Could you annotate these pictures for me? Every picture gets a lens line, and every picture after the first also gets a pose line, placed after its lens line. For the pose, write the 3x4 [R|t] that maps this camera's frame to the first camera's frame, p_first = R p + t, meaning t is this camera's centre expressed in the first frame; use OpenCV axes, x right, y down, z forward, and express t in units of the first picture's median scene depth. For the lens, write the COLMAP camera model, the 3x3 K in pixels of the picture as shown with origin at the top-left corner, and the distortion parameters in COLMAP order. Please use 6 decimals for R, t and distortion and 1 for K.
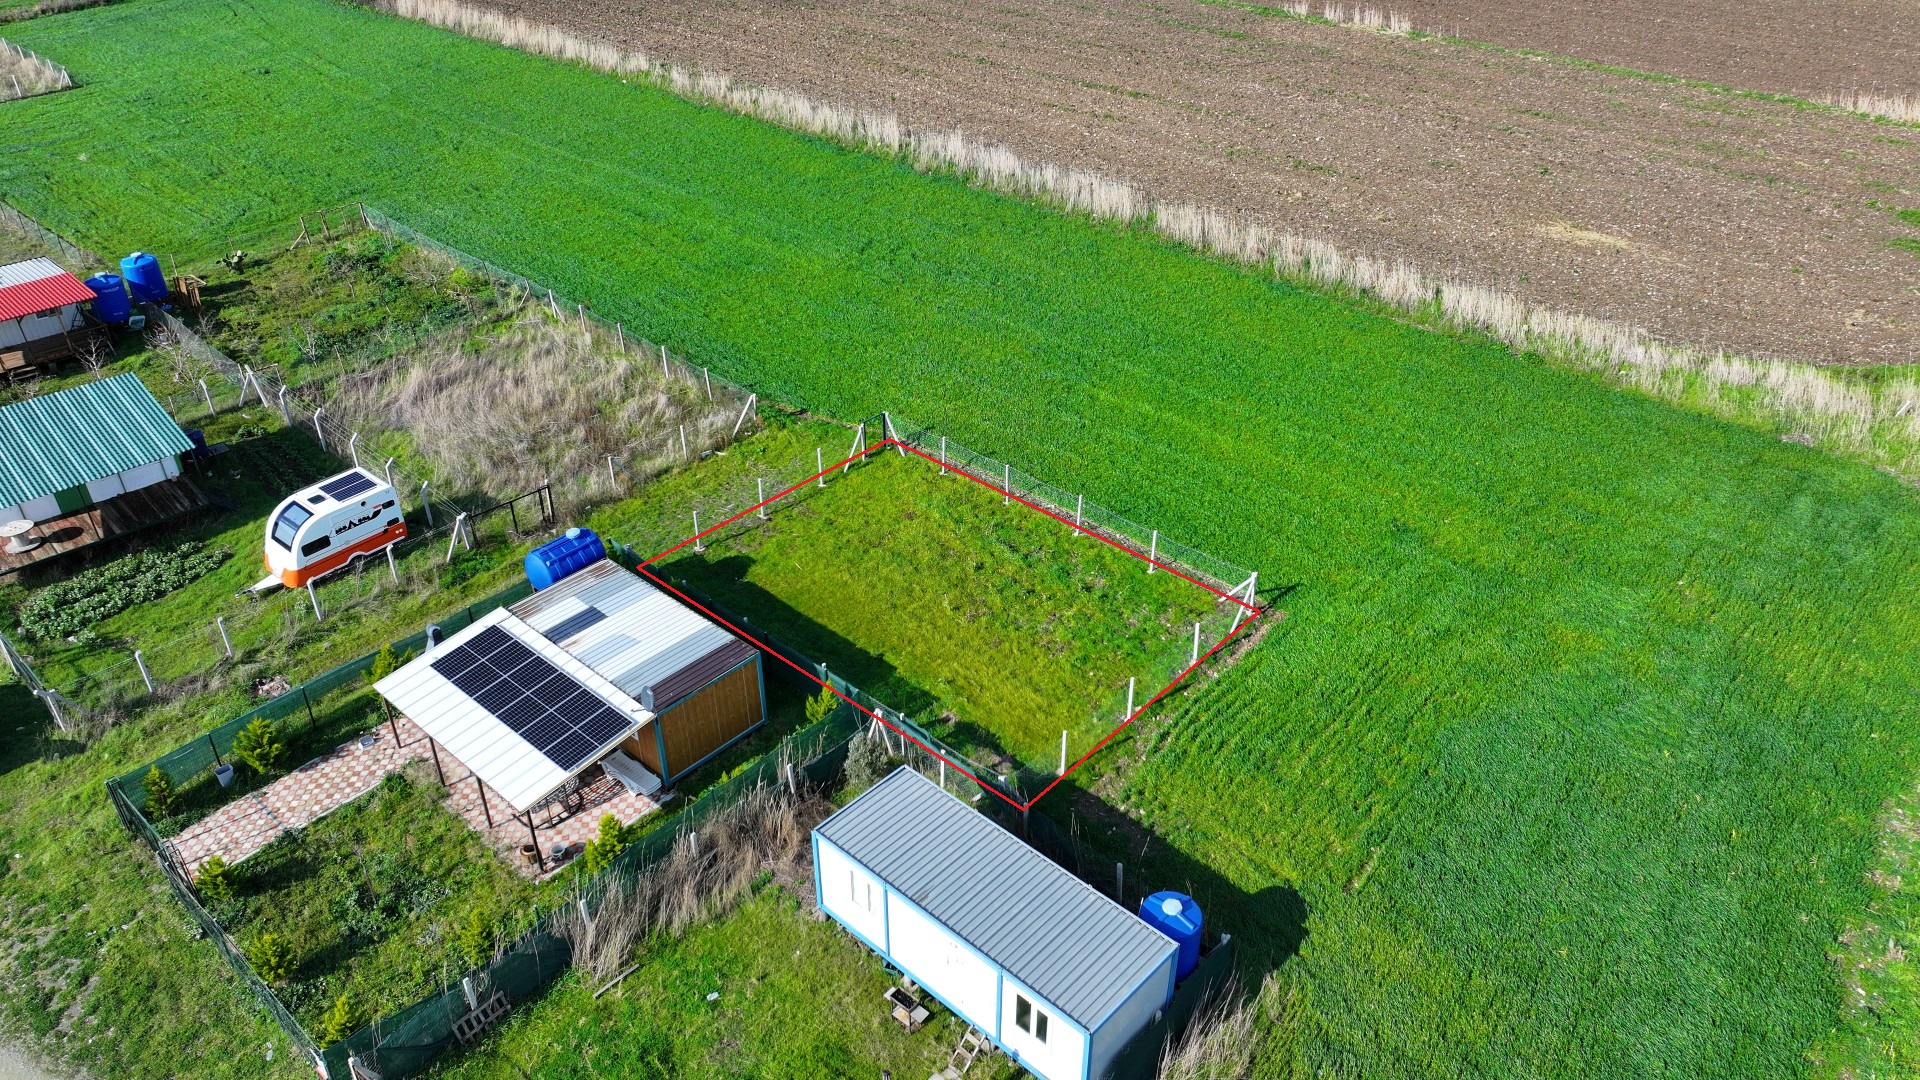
lens RADIAL K [[1343.8, 0, 961.0], [0, 1343.8, 537.6], [0, 0, 1]] dist [0.005564, 0.005880]
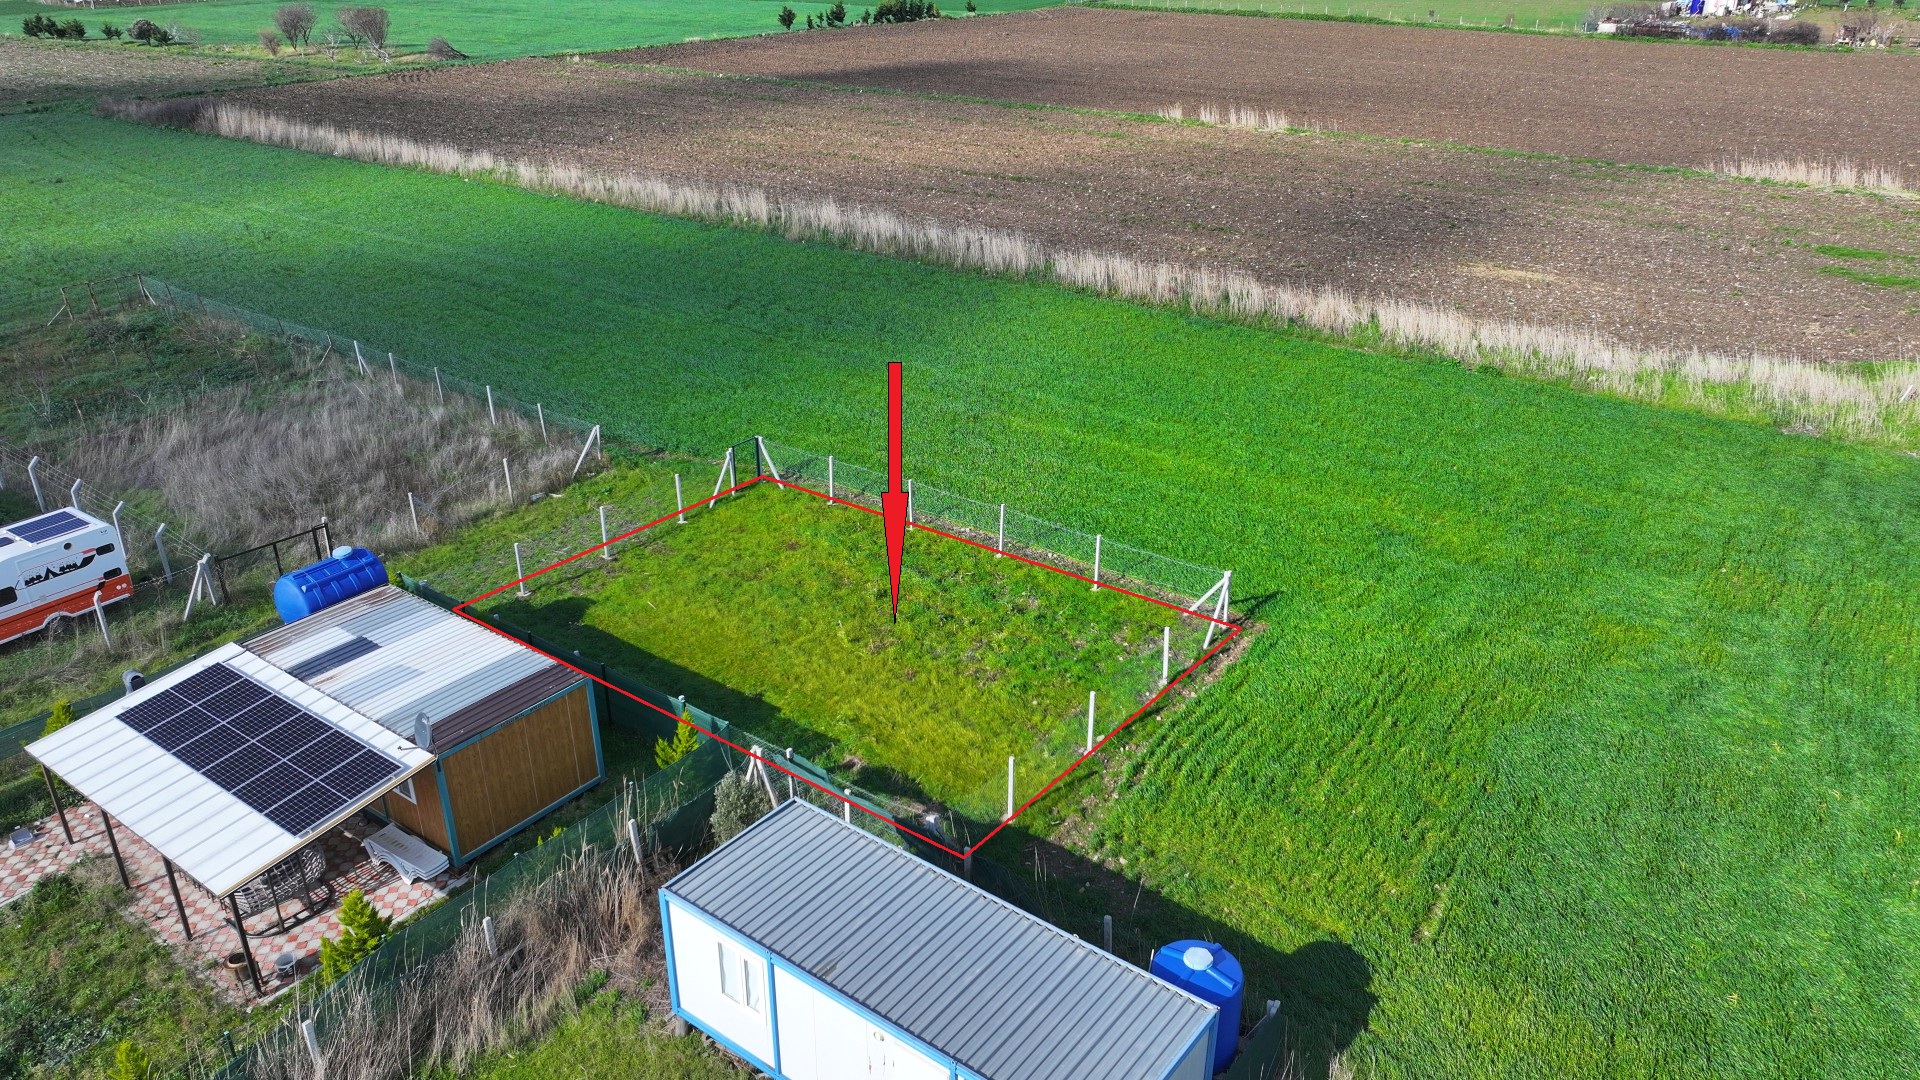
lens RADIAL K [[1343.8, 0, 961.1], [0, 1343.8, 538.6], [0, 0, 1]] dist [0.005564, 0.005880]
pose [[0.995284, -0.039140, 0.088760, -0.009108], [0.051103, 0.989280, -0.136795, 0.100856], [-0.082454, 0.140686, 0.986615, 0.206665]]
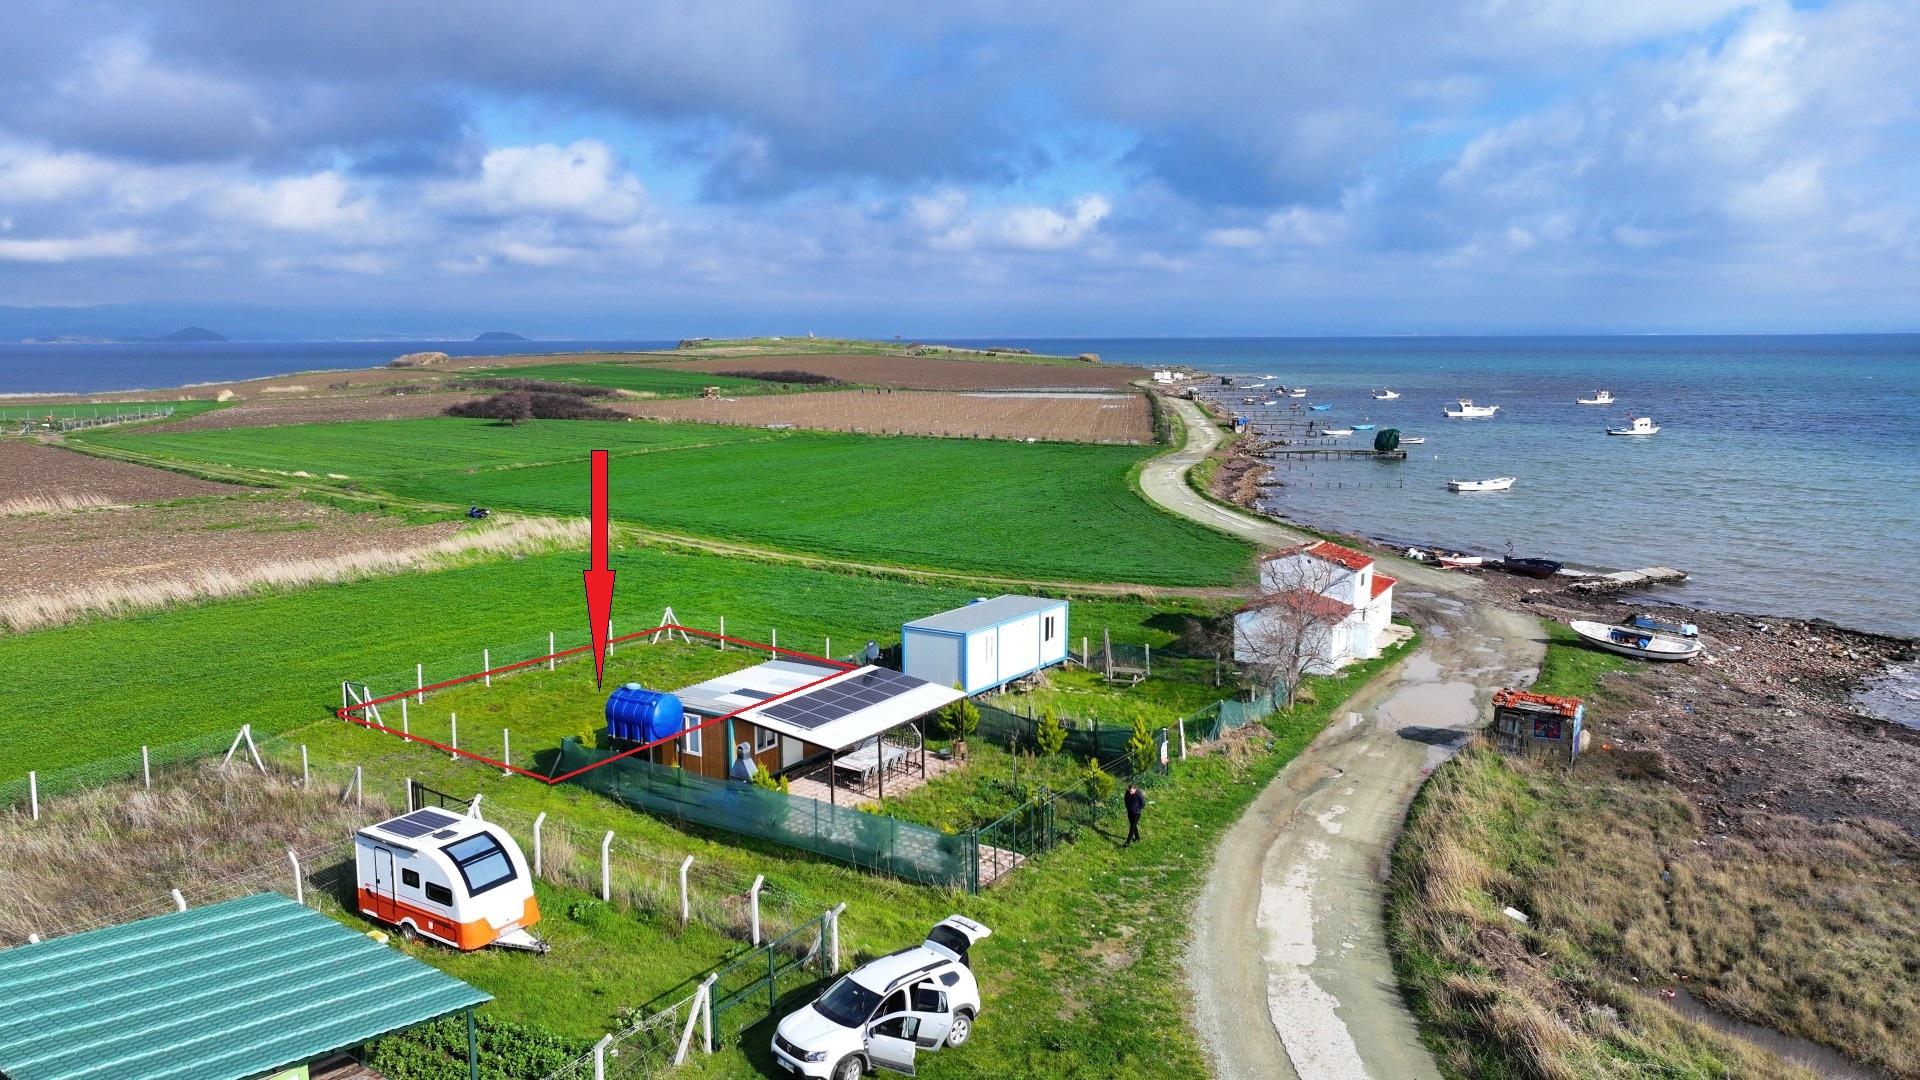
lens RADIAL K [[1343.8, 0, 965.2], [0, 1343.8, 538.1], [0, 0, 1]] dist [0.005564, 0.005880]
pose [[-0.160412, -0.136649, 0.977545, -1.205019], [0.541363, 0.815941, 0.202895, -0.153090], [-0.825345, 0.561754, -0.056909, 0.722524]]
